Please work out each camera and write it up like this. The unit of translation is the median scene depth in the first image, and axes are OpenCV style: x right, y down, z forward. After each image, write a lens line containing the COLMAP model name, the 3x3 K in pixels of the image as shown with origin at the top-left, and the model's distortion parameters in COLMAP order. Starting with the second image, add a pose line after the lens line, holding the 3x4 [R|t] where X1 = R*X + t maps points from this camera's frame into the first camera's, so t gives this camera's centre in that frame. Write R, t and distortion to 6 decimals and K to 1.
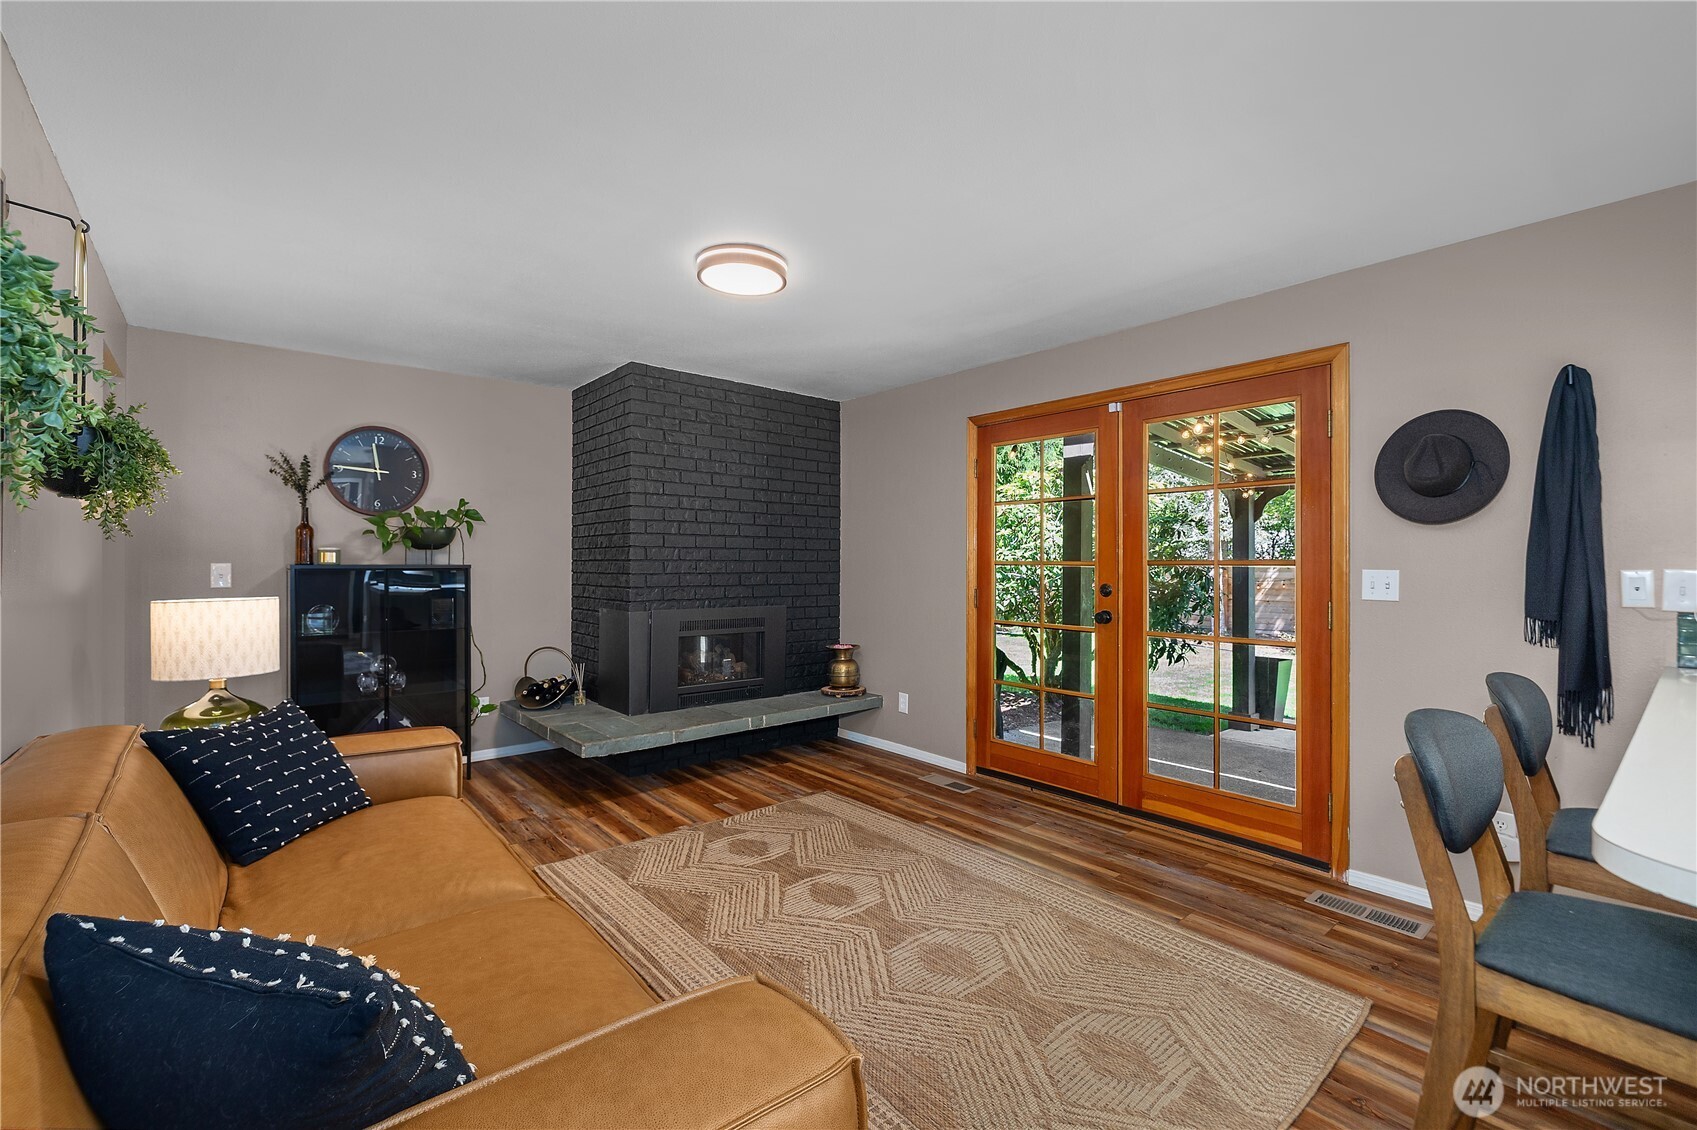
lens RADIAL K [[728.4, 0, 847.1], [0, 728.4, 560.6], [0, 0, 1]] dist [0.001253, -0.000041]
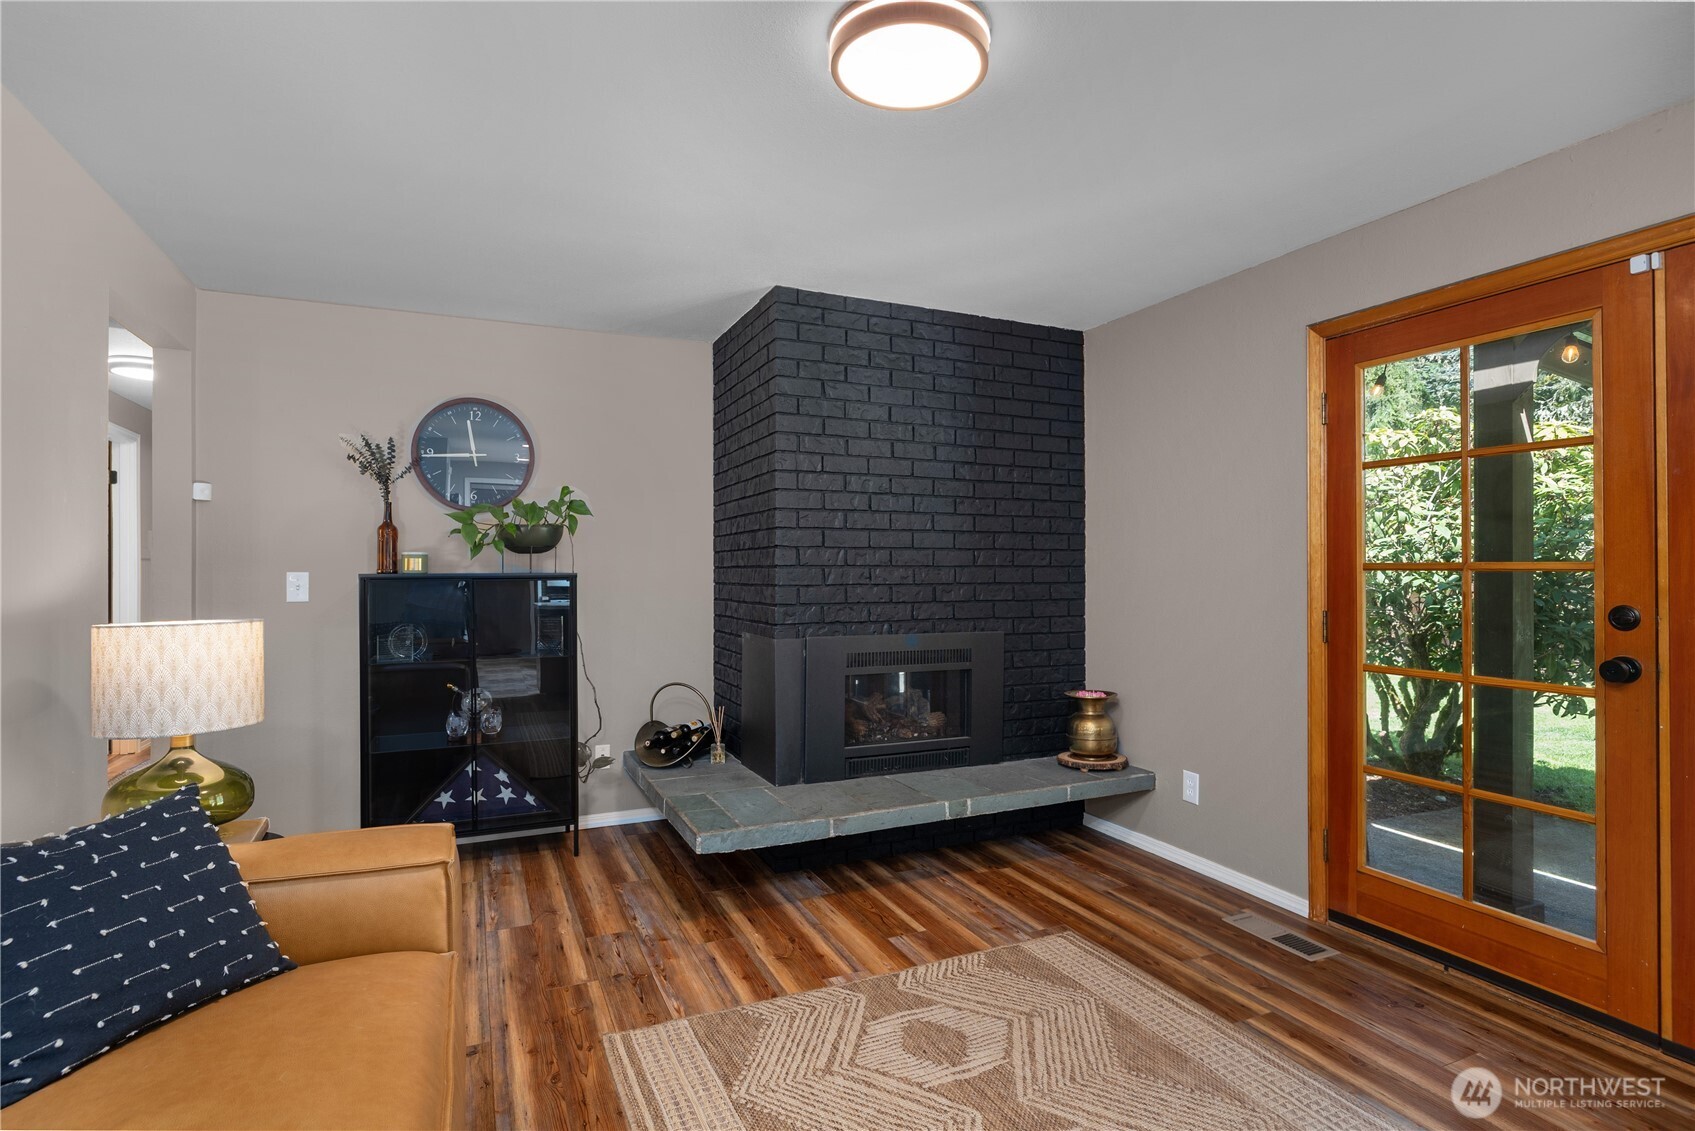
lens RADIAL K [[859.4, 0, 818.3], [0, 859.4, 563.5], [0, 0, 1]] dist [-0.000617, -0.000665]
pose [[0.953919, -0.006804, -0.299987, -0.008175], [0.005441, 0.999971, -0.005379, 0.001922], [0.300015, 0.003499, 0.953928, 0.214853]]
